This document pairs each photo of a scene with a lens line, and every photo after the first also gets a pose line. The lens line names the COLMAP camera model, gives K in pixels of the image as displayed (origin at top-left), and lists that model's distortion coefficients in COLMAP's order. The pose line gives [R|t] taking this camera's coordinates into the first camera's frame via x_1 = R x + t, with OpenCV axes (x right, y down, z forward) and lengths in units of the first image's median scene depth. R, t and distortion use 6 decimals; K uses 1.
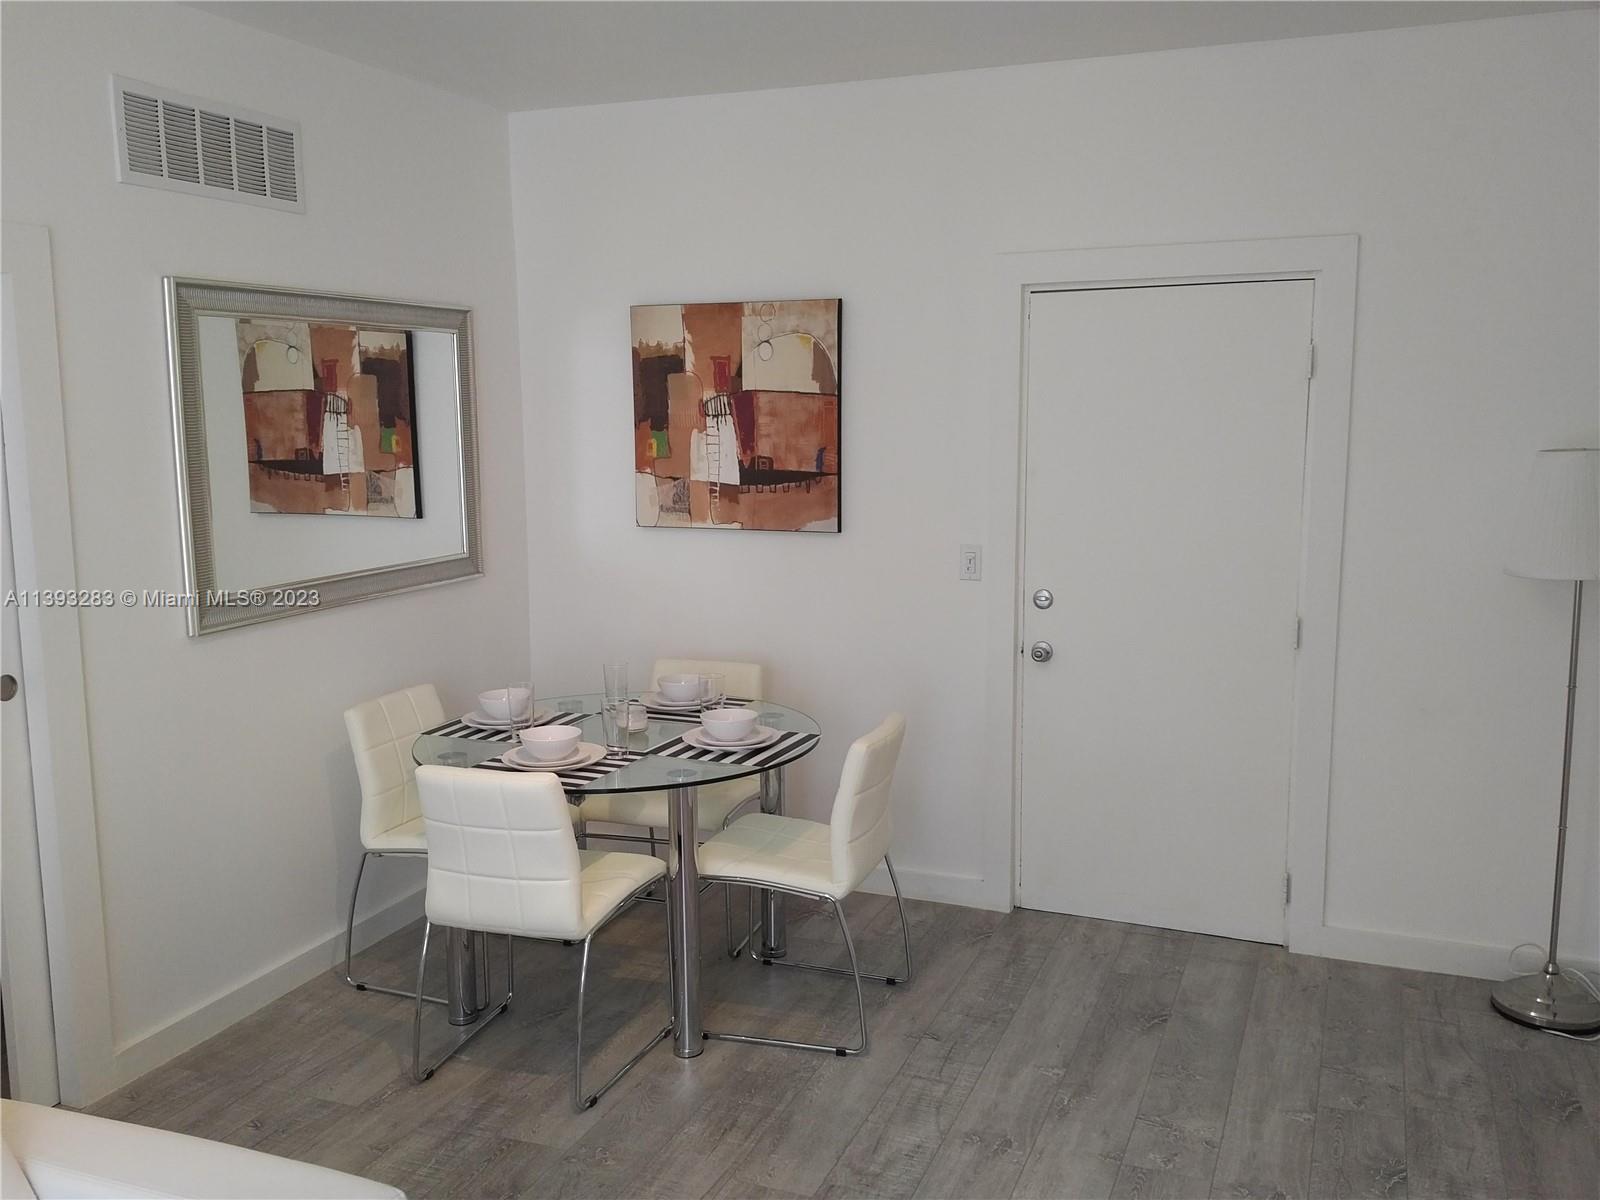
lens RADIAL K [[1414.1, 0, 800.0], [0, 1414.1, 600.0], [0, 0, 1]] dist [0.140839, -0.280399]
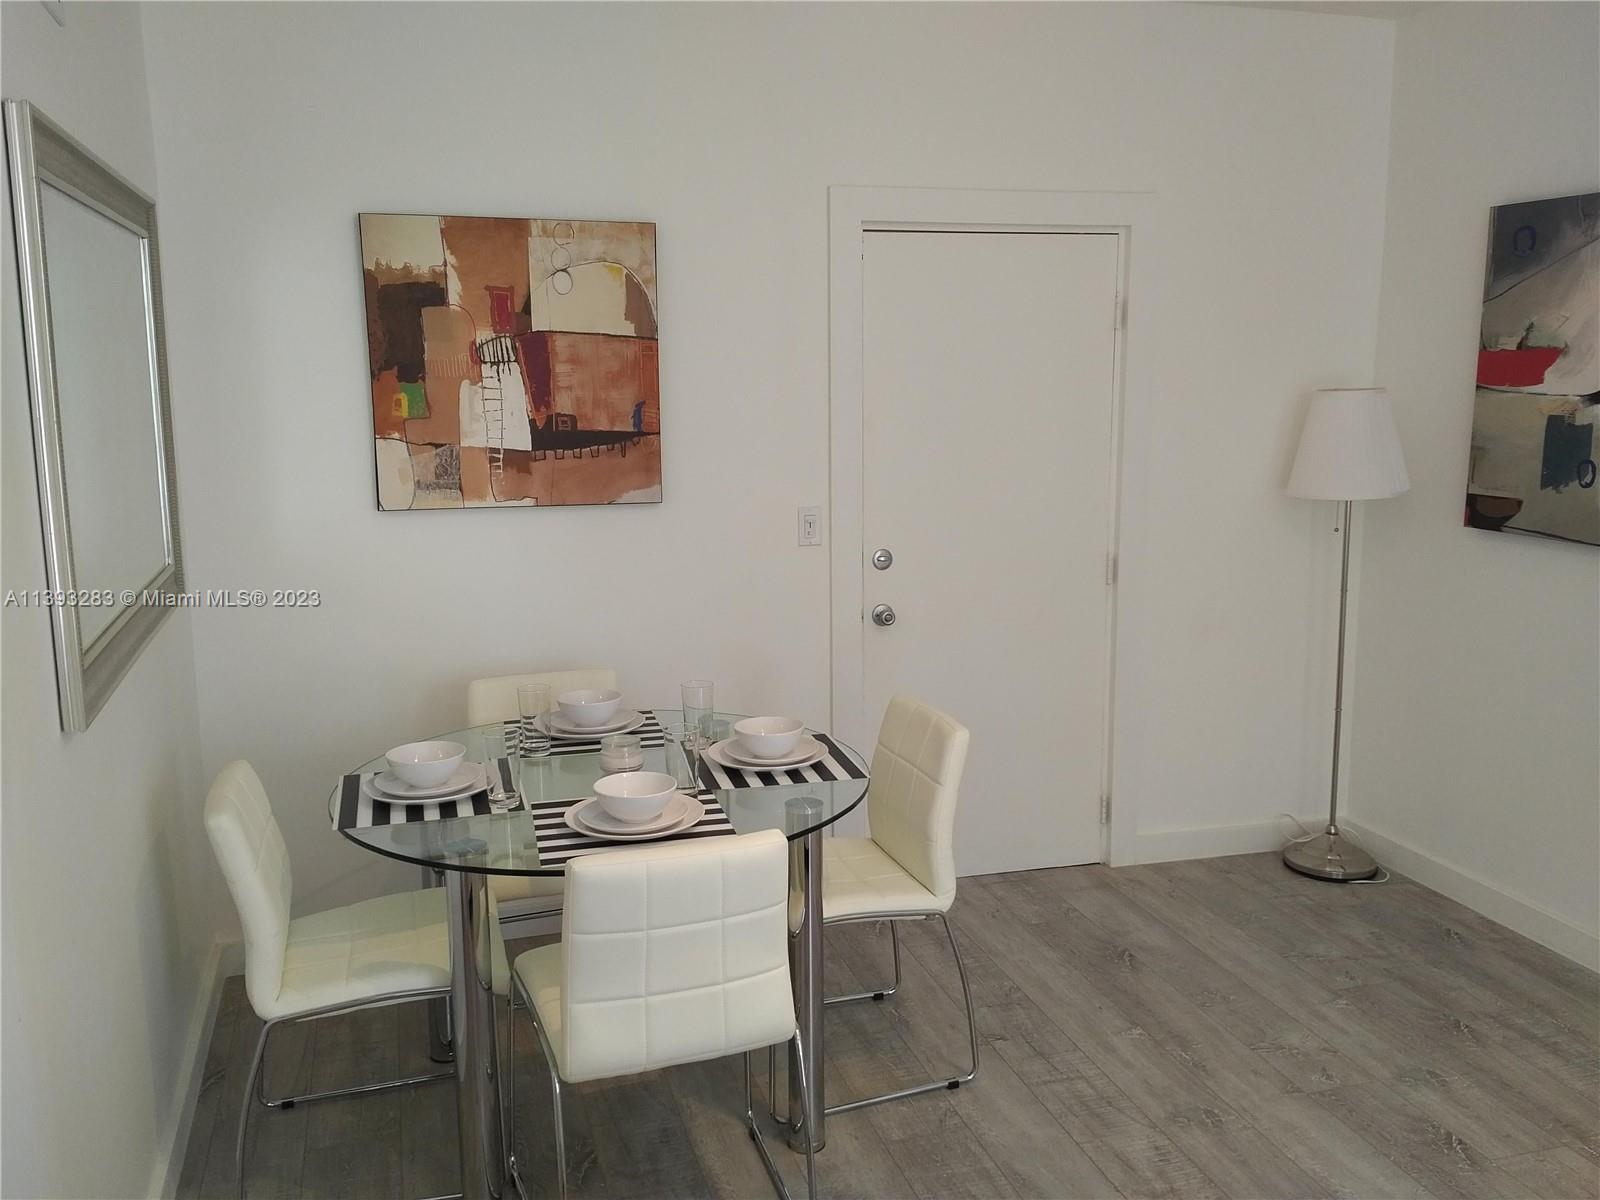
lens RADIAL K [[1399.1, 0, 800.0], [0, 1399.1, 600.0], [0, 0, 1]] dist [0.139800, -0.243346]
pose [[0.774297, -0.099626, 0.624931, -0.433865], [0.087634, 0.994896, 0.050026, -0.024148], [-0.626725, 0.016031, 0.779076, 0.292043]]
